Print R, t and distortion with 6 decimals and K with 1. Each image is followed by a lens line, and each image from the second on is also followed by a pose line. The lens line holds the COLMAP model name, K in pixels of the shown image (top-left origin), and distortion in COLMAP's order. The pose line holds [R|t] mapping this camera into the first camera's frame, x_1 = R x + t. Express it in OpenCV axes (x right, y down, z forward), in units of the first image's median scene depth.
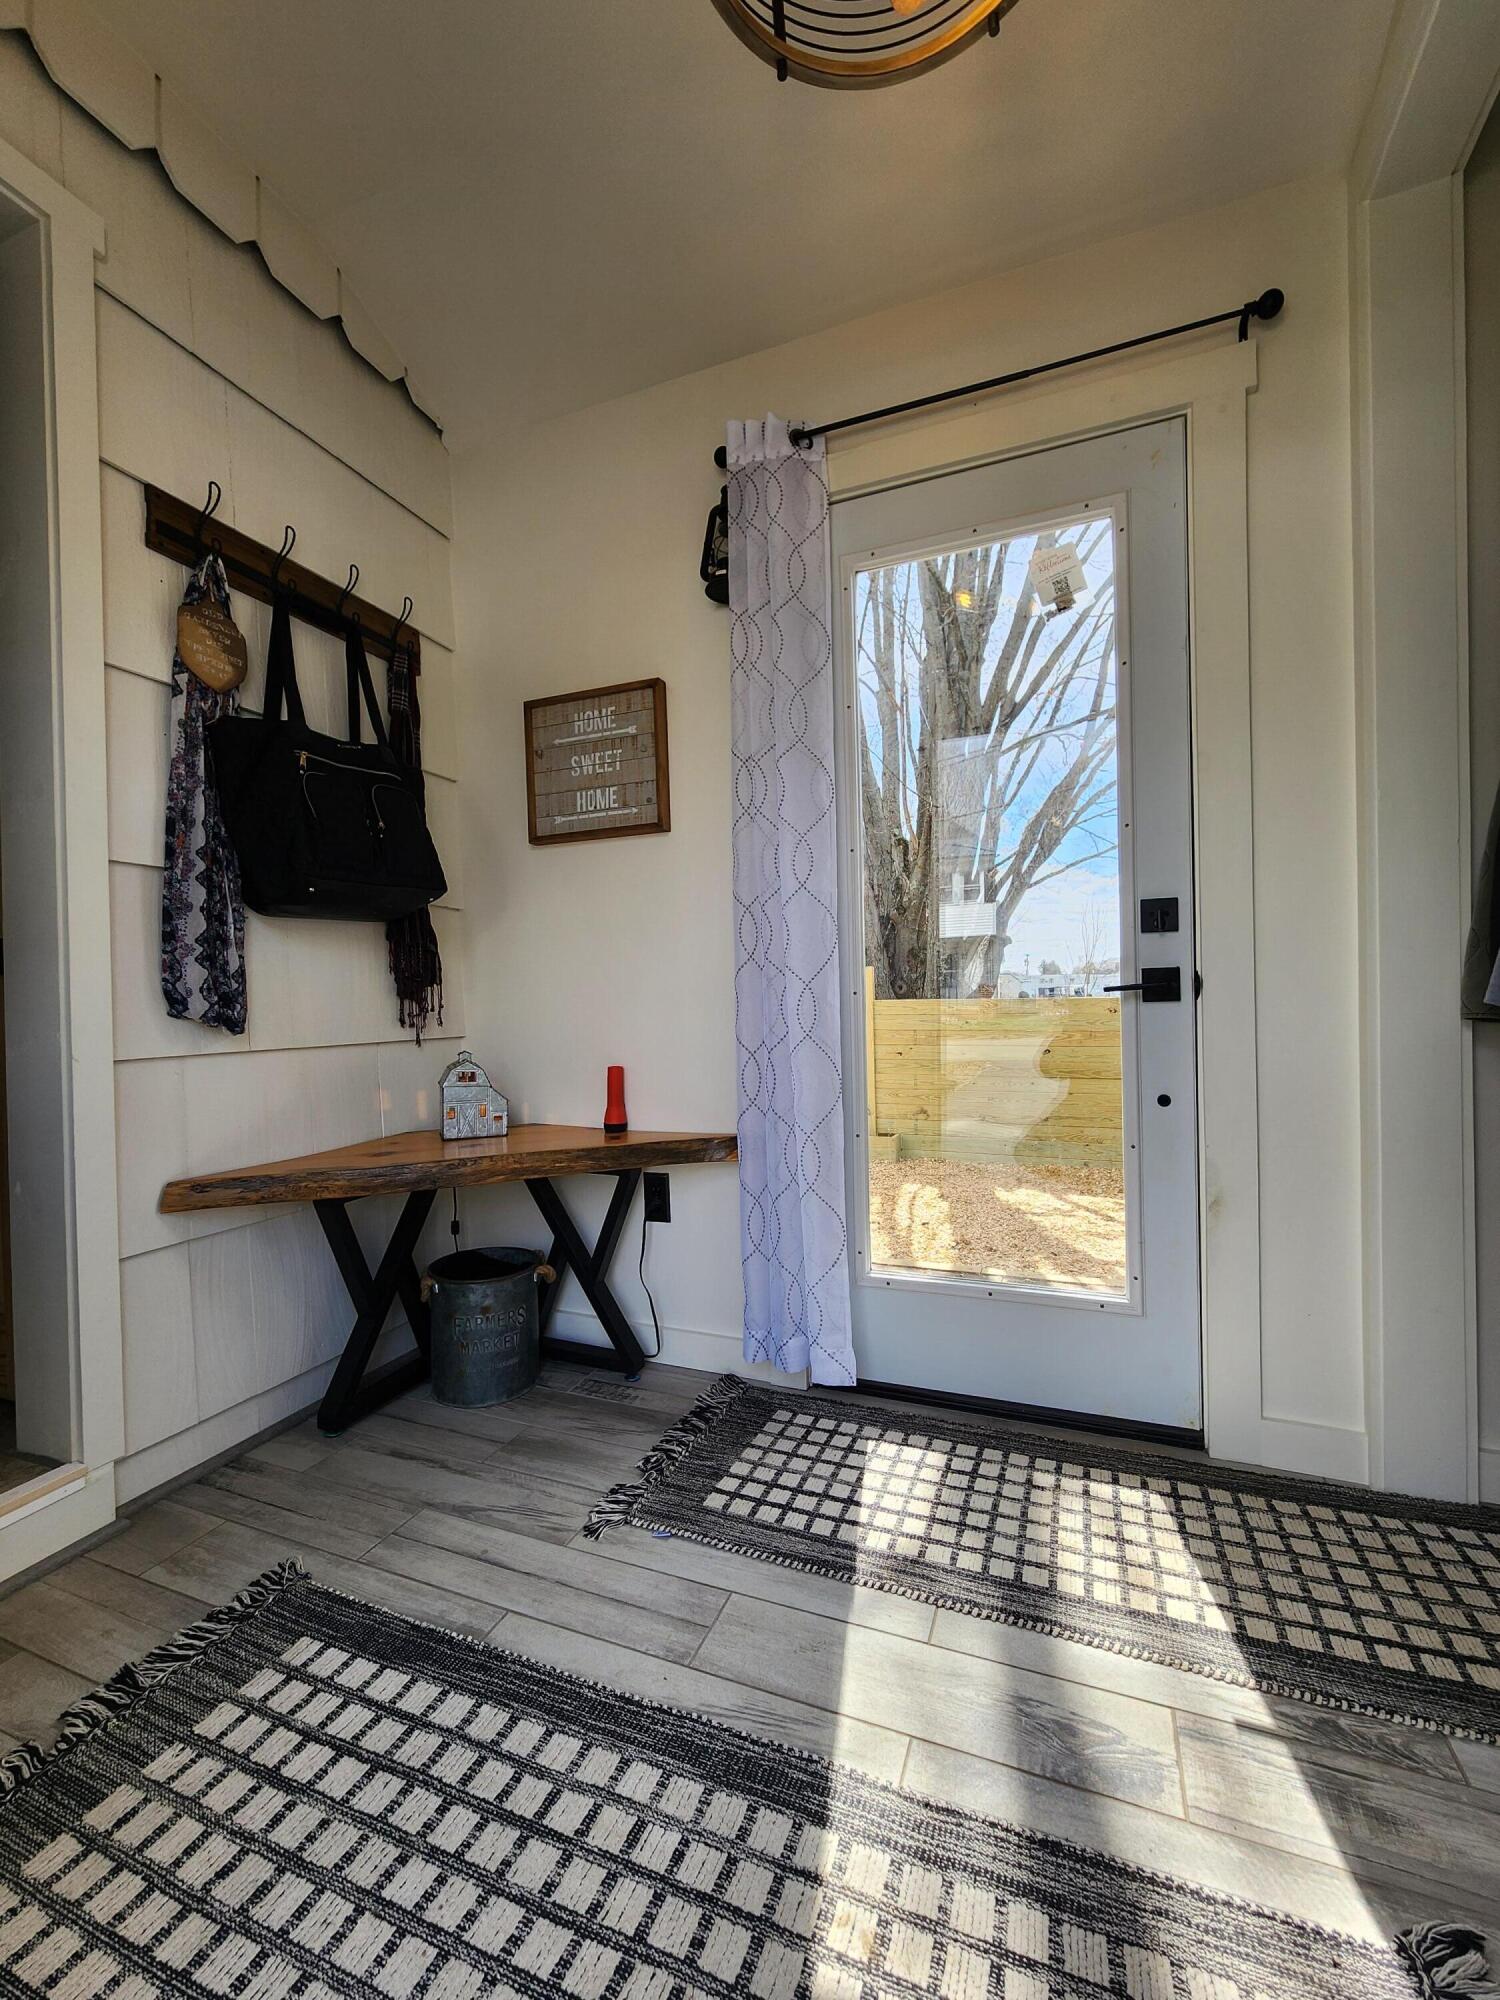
lens RADIAL K [[823.5, 0, 745.7], [0, 823.5, 1004.2], [0, 0, 1]] dist [-0.002116, 0.002943]
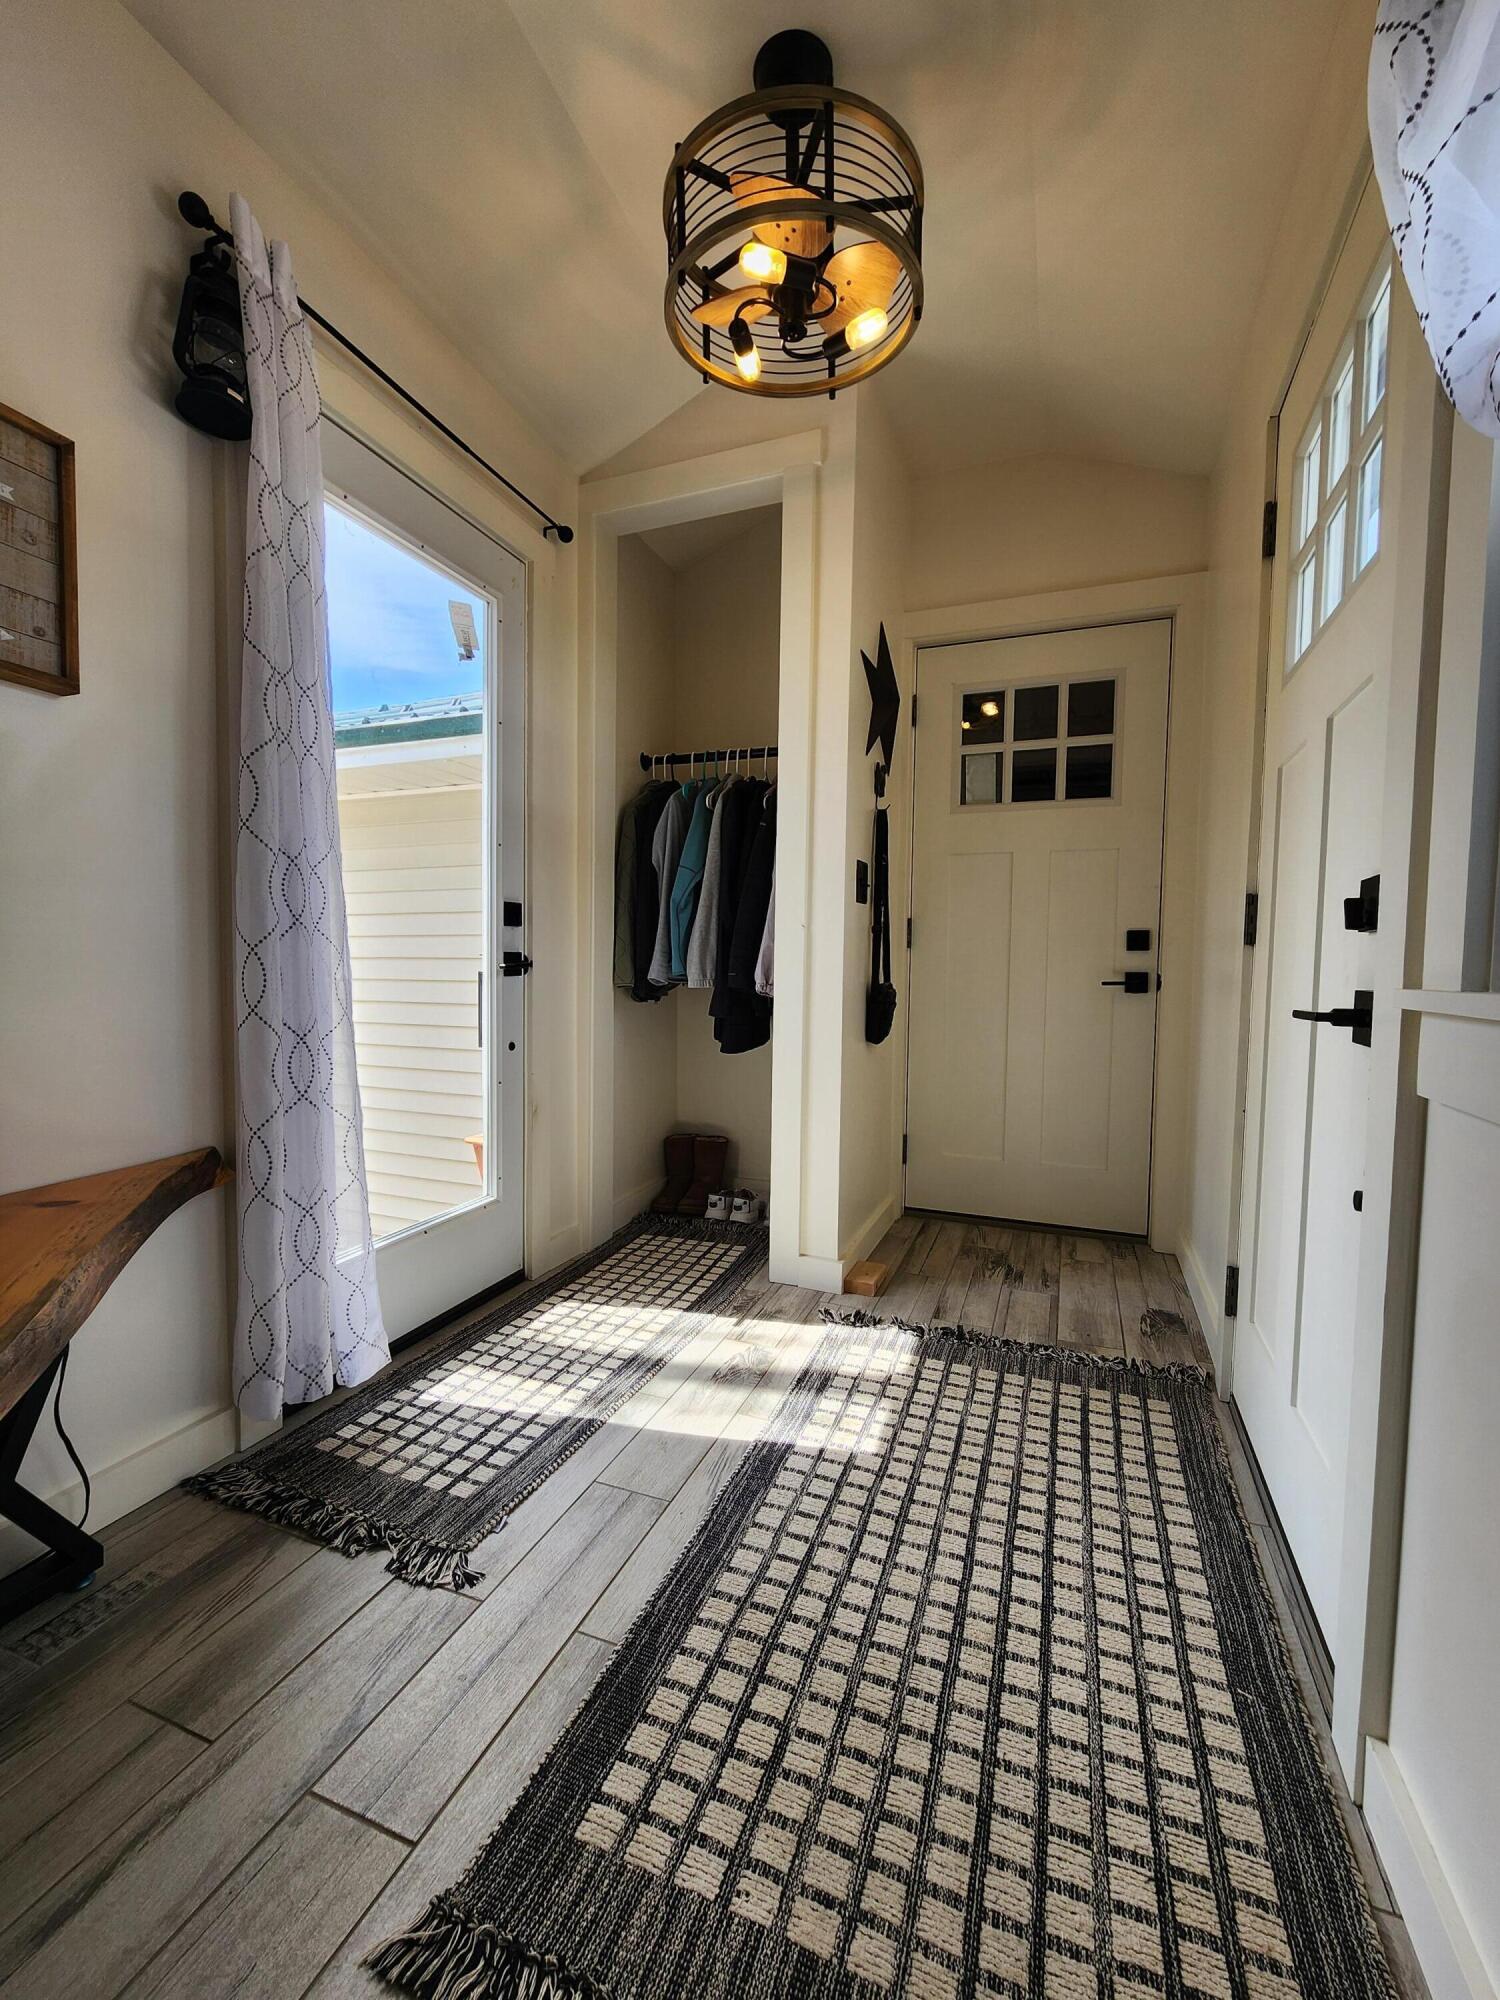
lens RADIAL K [[823.5, 0, 745.7], [0, 823.5, 1004.2], [0, 0, 1]] dist [-0.002116, 0.002943]
pose [[-0.007553, -0.032652, 0.999438, -1.068075], [-0.007787, 0.999438, 0.032593, -0.004759], [-0.999941, -0.007536, -0.007803, 0.730422]]
